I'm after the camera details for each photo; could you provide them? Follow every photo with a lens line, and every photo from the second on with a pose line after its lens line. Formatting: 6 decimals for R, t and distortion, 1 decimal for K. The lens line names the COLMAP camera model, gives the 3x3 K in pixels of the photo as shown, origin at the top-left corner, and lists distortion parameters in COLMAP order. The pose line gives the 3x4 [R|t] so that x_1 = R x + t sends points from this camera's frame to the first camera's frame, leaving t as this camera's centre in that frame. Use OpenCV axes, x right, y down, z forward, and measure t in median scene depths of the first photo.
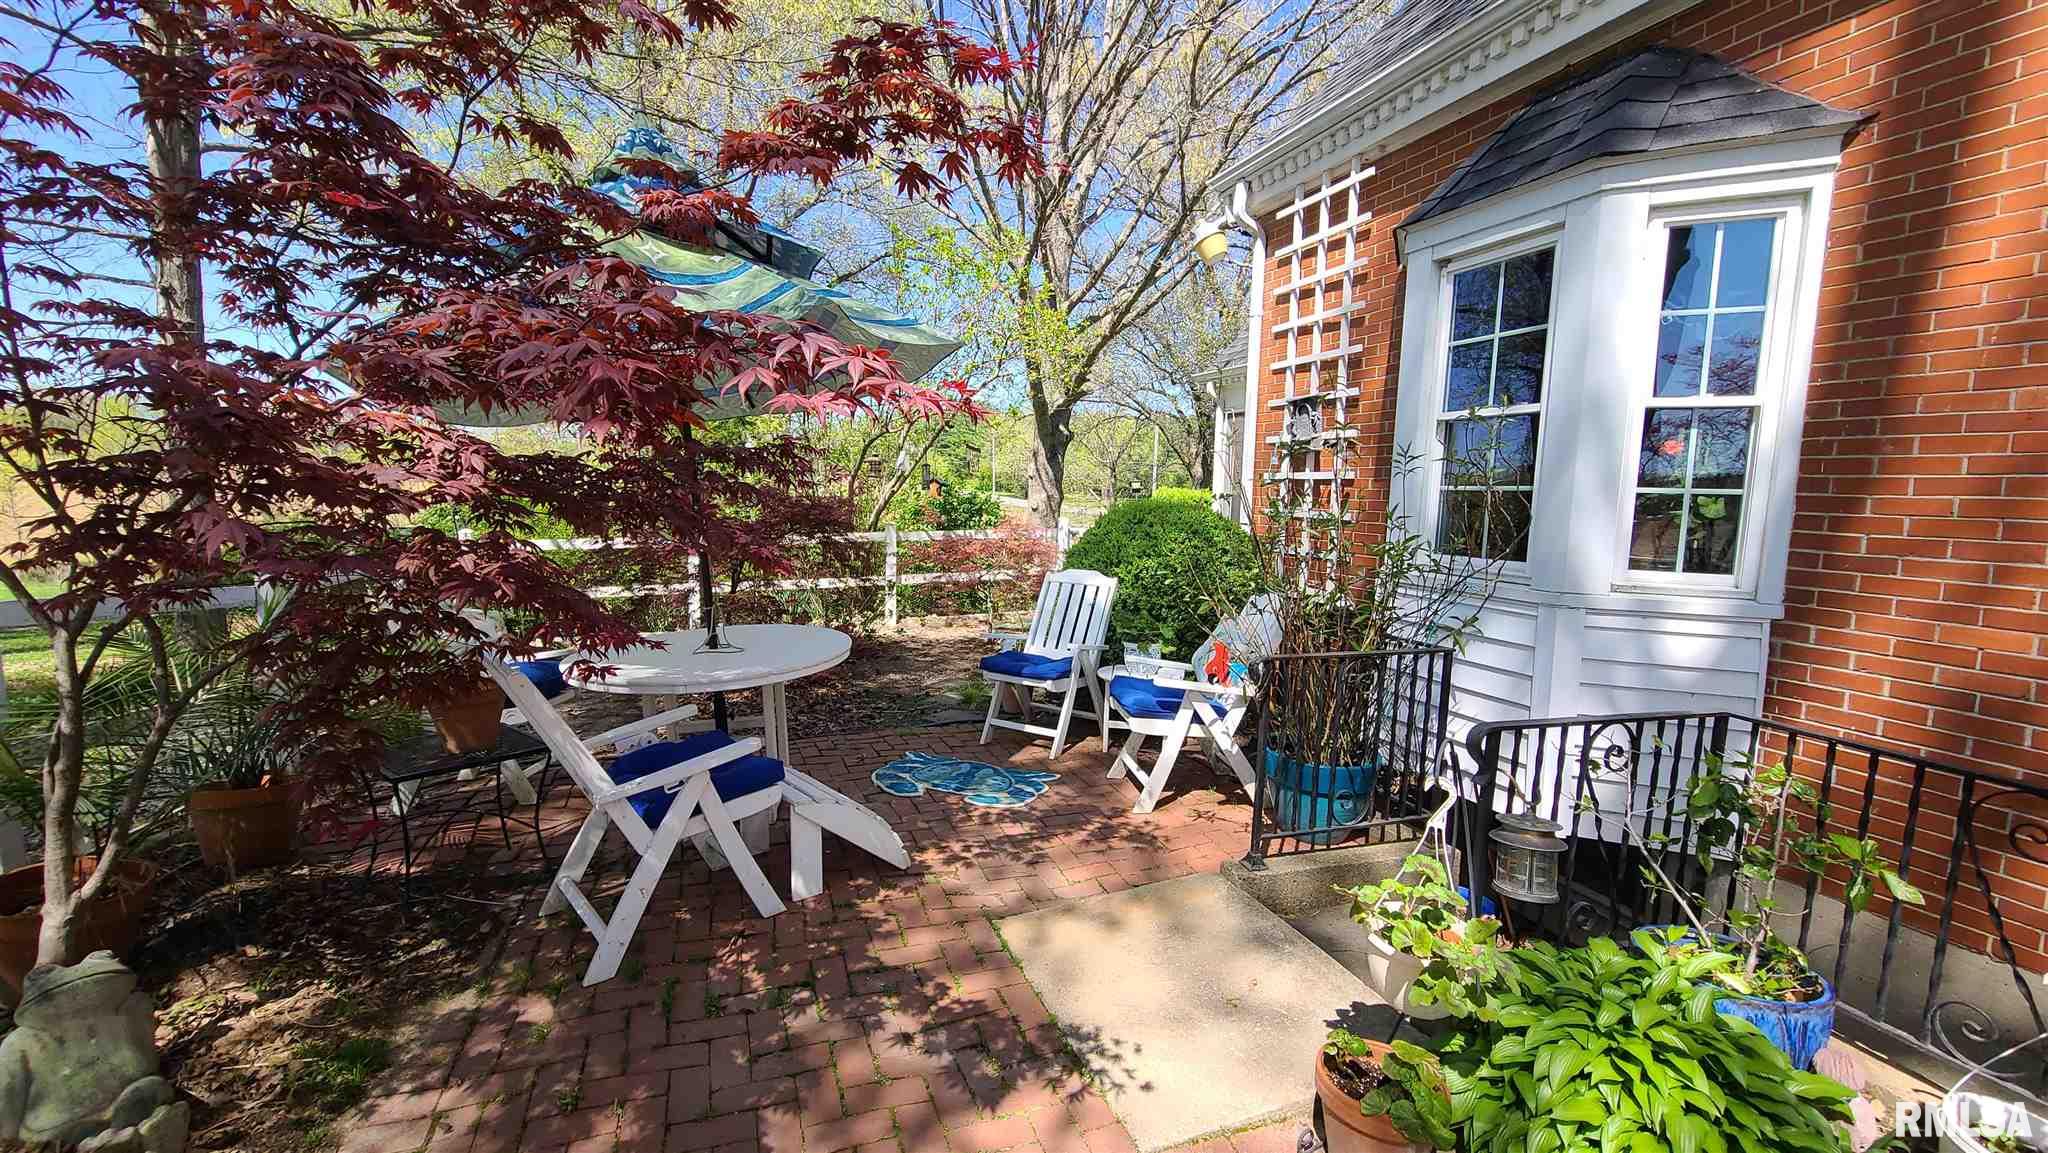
lens RADIAL K [[833.8, 0, 1017.1], [0, 833.8, 585.4], [0, 0, 1]] dist [-0.003213, 0.000267]
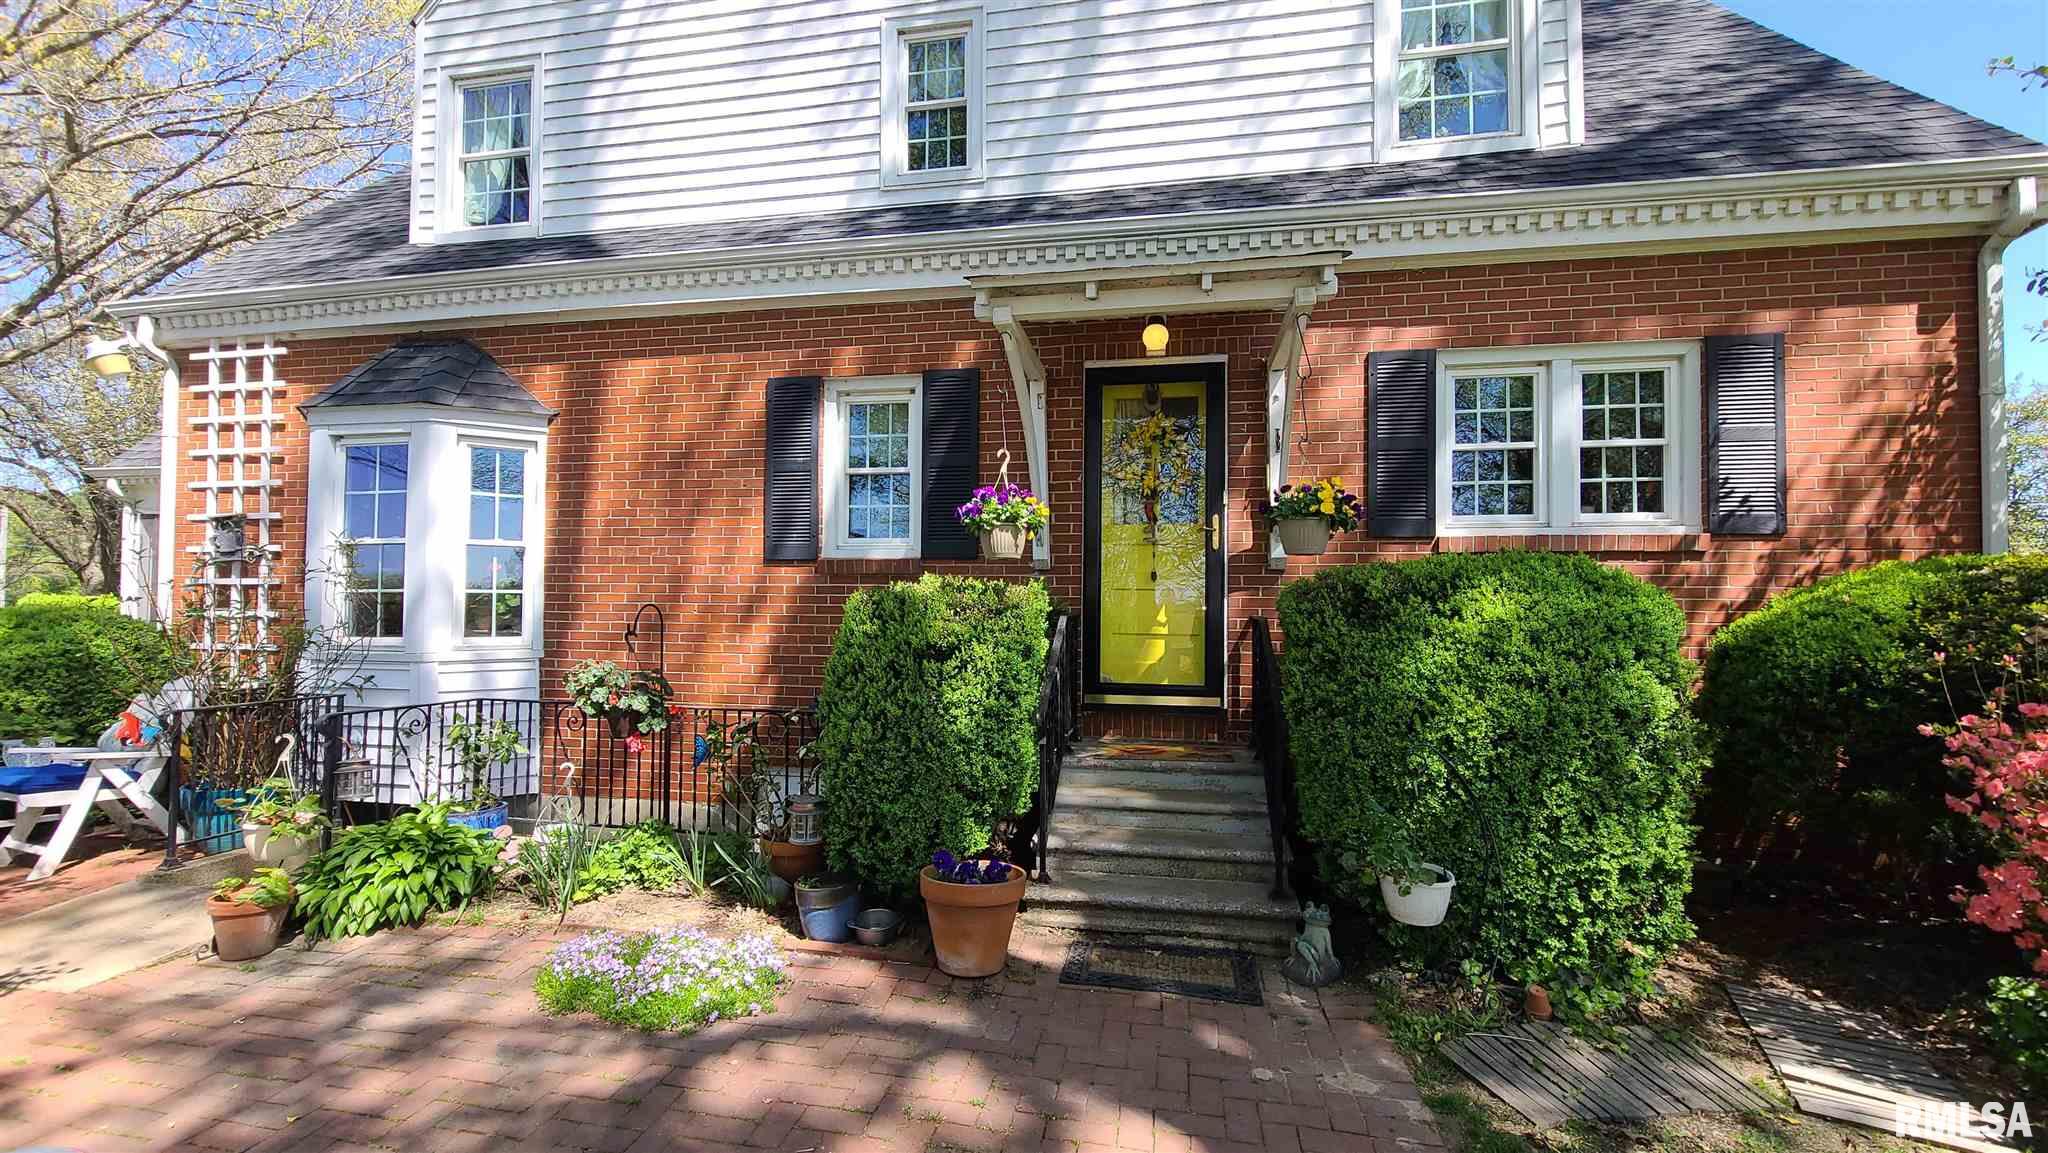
lens RADIAL K [[833.8, 0, 1017.2], [0, 833.8, 581.0], [0, 0, 1]] dist [-0.003213, 0.000267]
pose [[0.497014, 0.003093, 0.867737, -0.130460], [0.109112, 0.991834, -0.066032, 0.071329], [-0.860855, 0.127499, 0.492618, -0.575261]]
